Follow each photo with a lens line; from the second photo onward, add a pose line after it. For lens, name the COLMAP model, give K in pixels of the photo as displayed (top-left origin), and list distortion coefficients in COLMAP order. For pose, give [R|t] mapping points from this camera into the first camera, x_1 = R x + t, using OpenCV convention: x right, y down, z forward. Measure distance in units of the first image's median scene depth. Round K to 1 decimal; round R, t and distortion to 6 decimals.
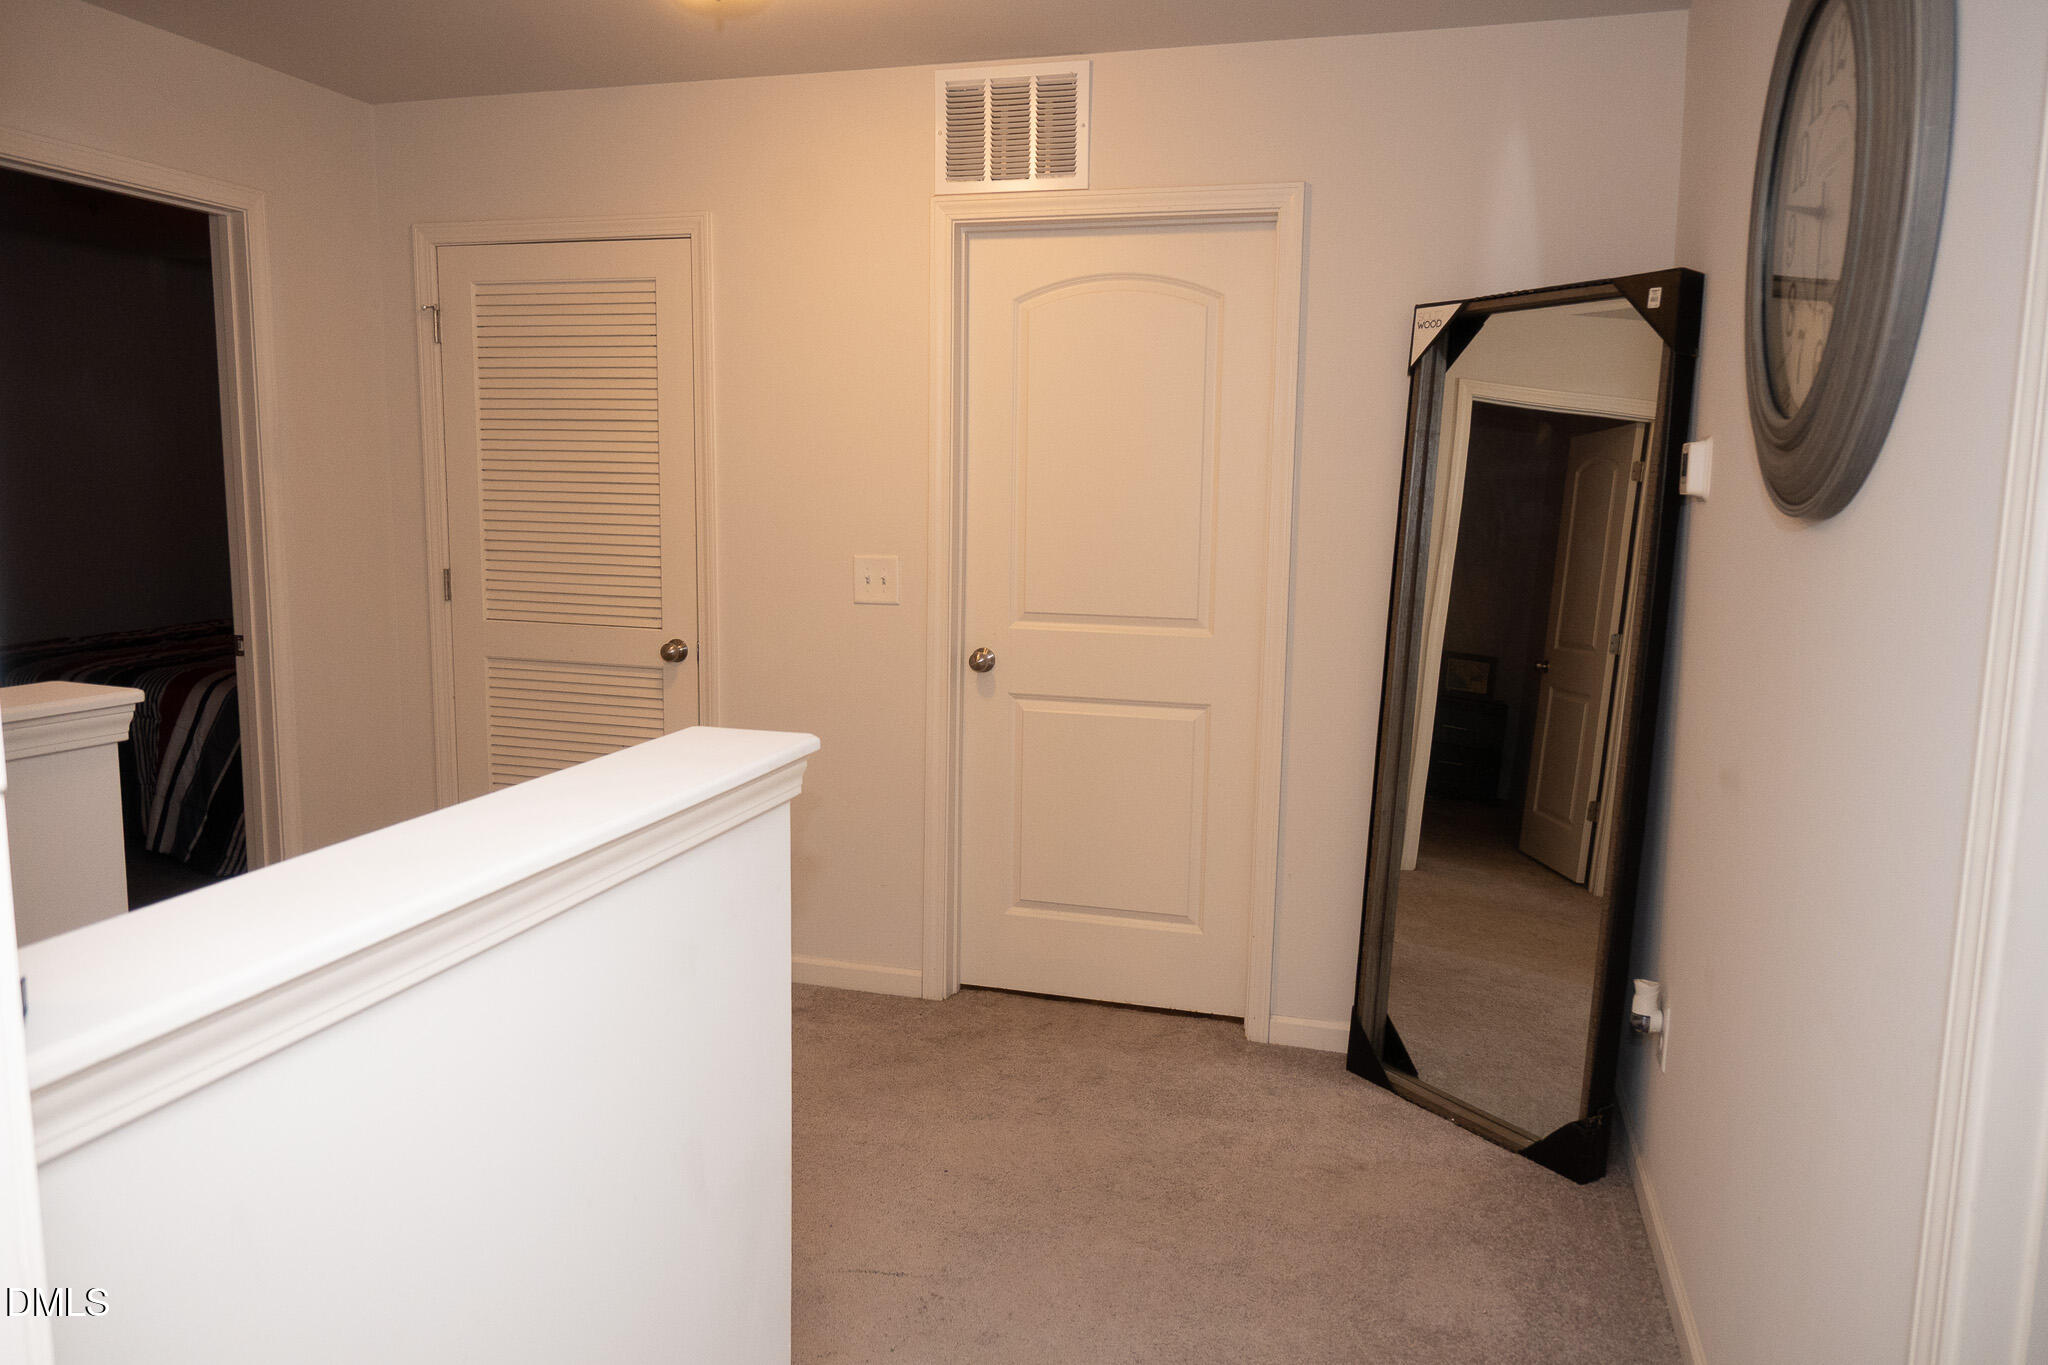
lens RADIAL K [[1406.1, 0, 1003.6], [0, 1406.1, 687.3], [0, 0, 1]] dist [0.005933, -0.001257]
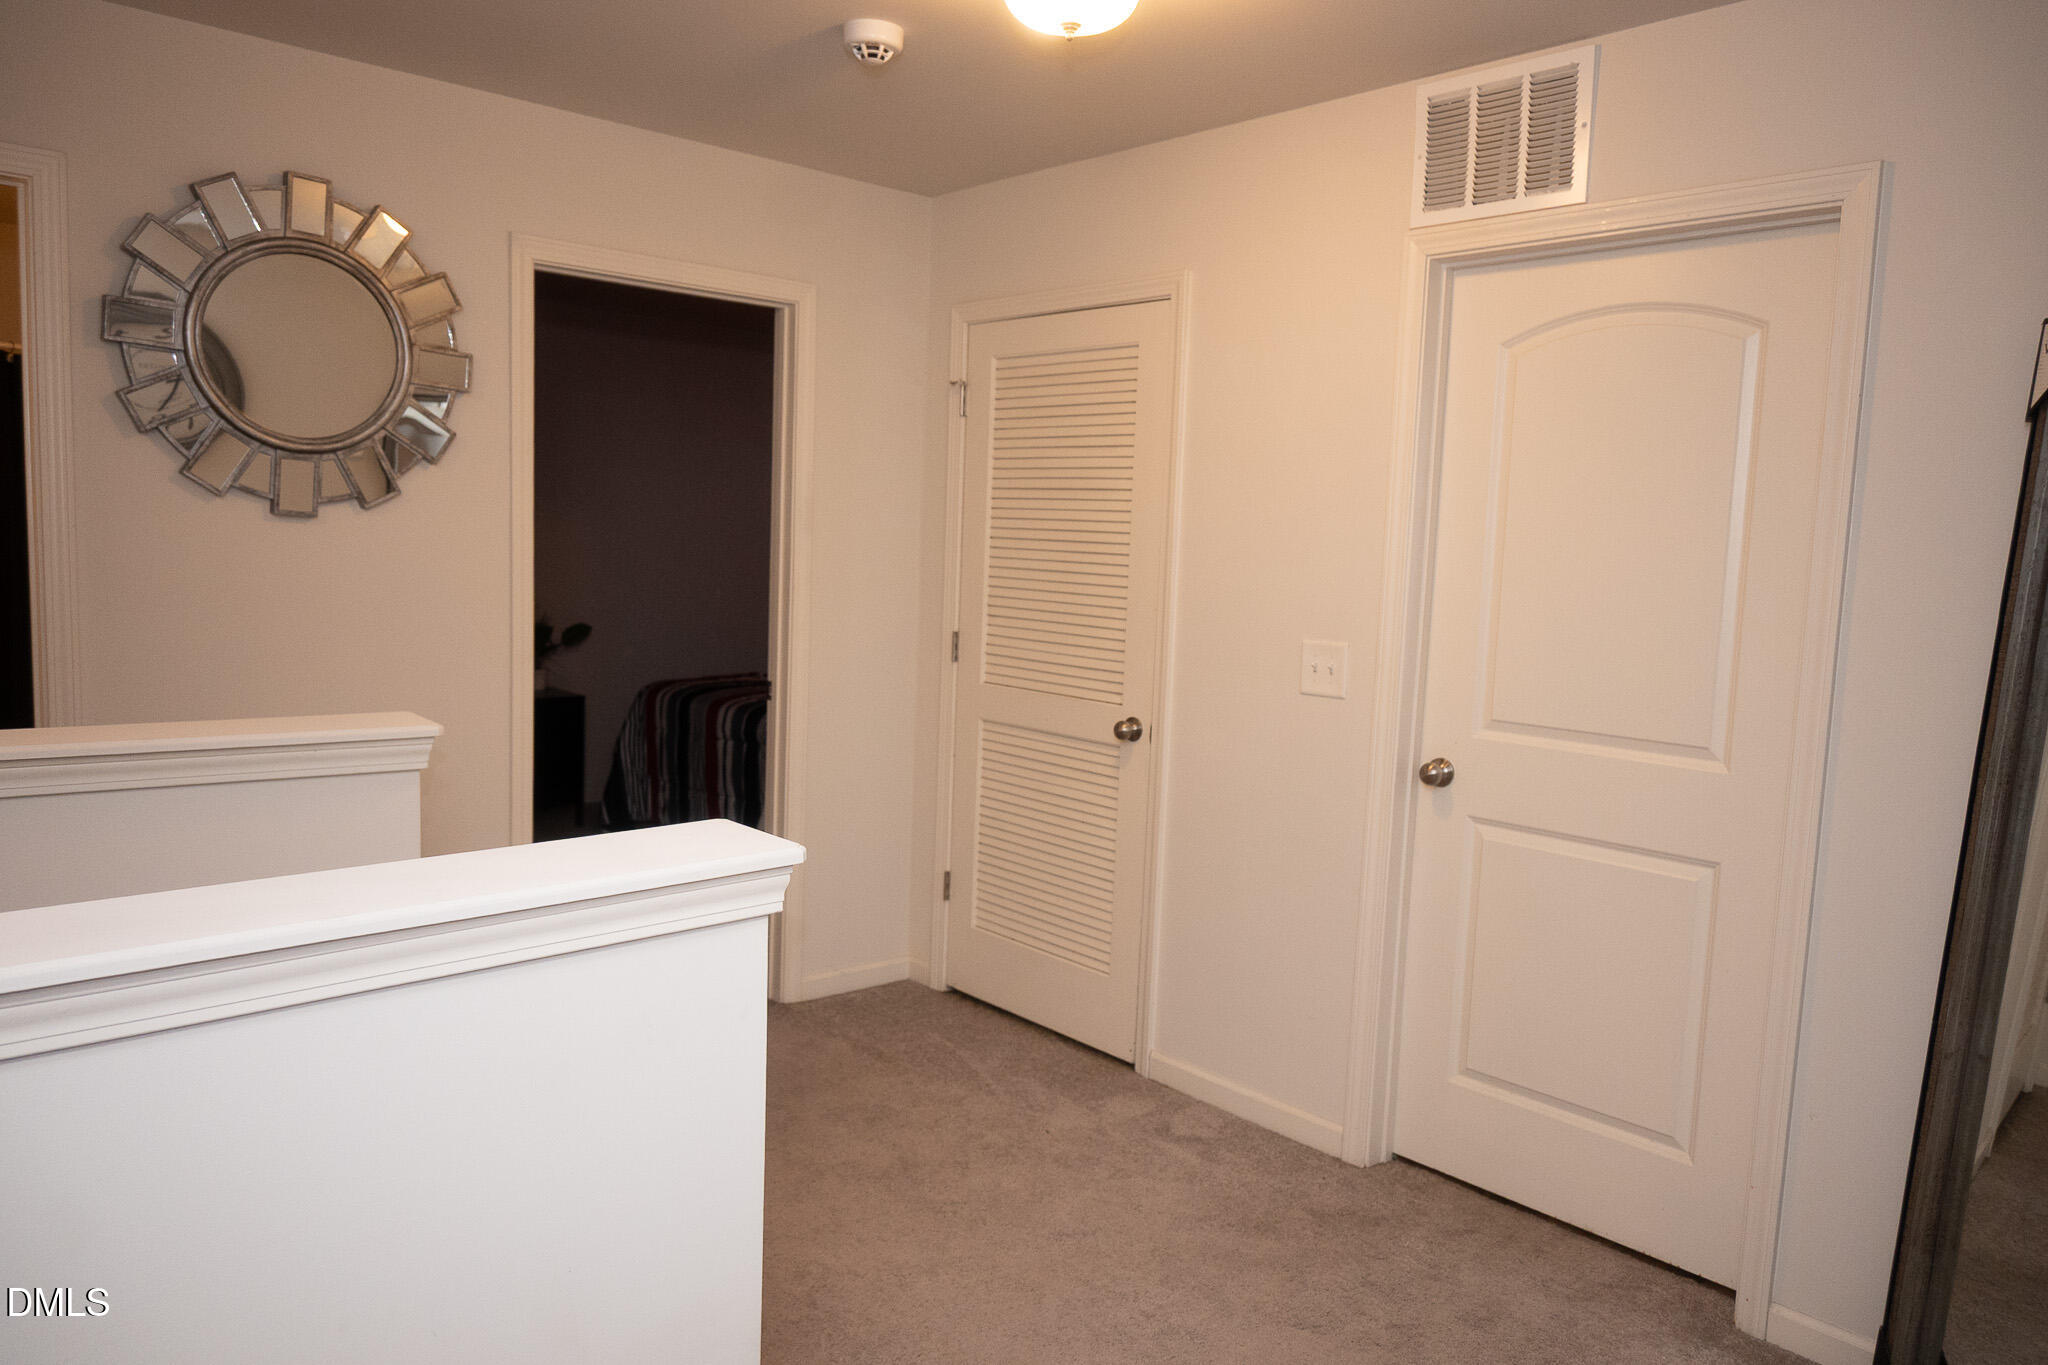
lens RADIAL K [[1406.1, 0, 1016.3], [0, 1406.1, 687.7], [0, 0, 1]] dist [0.005933, -0.001257]
pose [[0.855444, 0.071827, -0.512891, 0.198900], [-0.097004, 0.995031, -0.022444, -0.026670], [0.508730, 0.068952, 0.858161, 0.151308]]
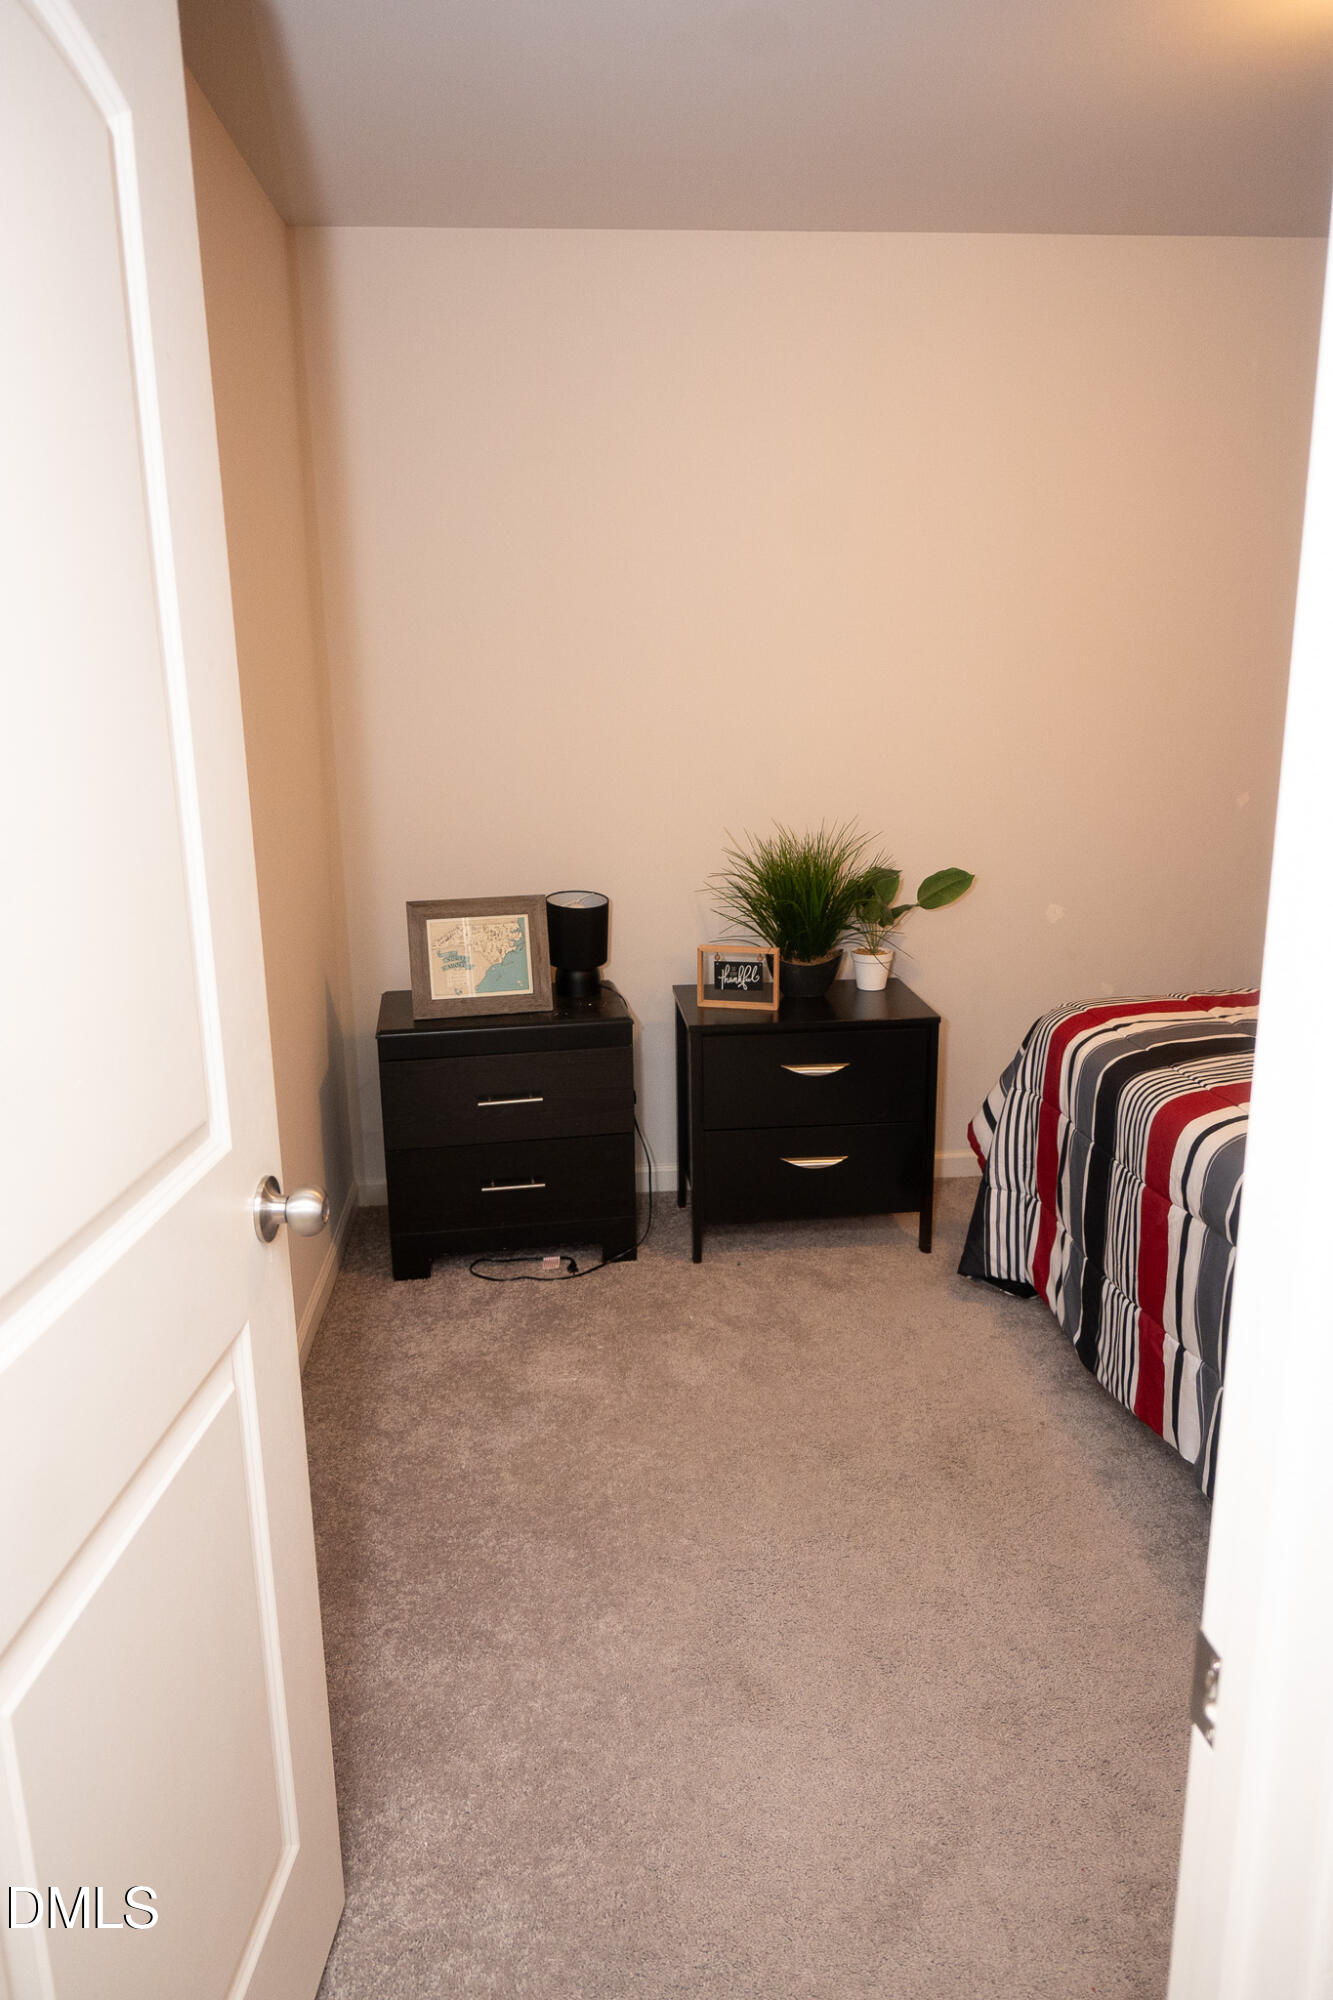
lens RADIAL K [[1373.2, 0, 668.9], [0, 1373.2, 979.2], [0, 0, 1]] dist [0.005933, -0.001257]
pose [[0.384116, 0.202068, -0.900901, -0.441918], [-0.113196, 0.978702, 0.171256, -0.162121], [0.916319, 0.036197, 0.398809, 0.883032]]
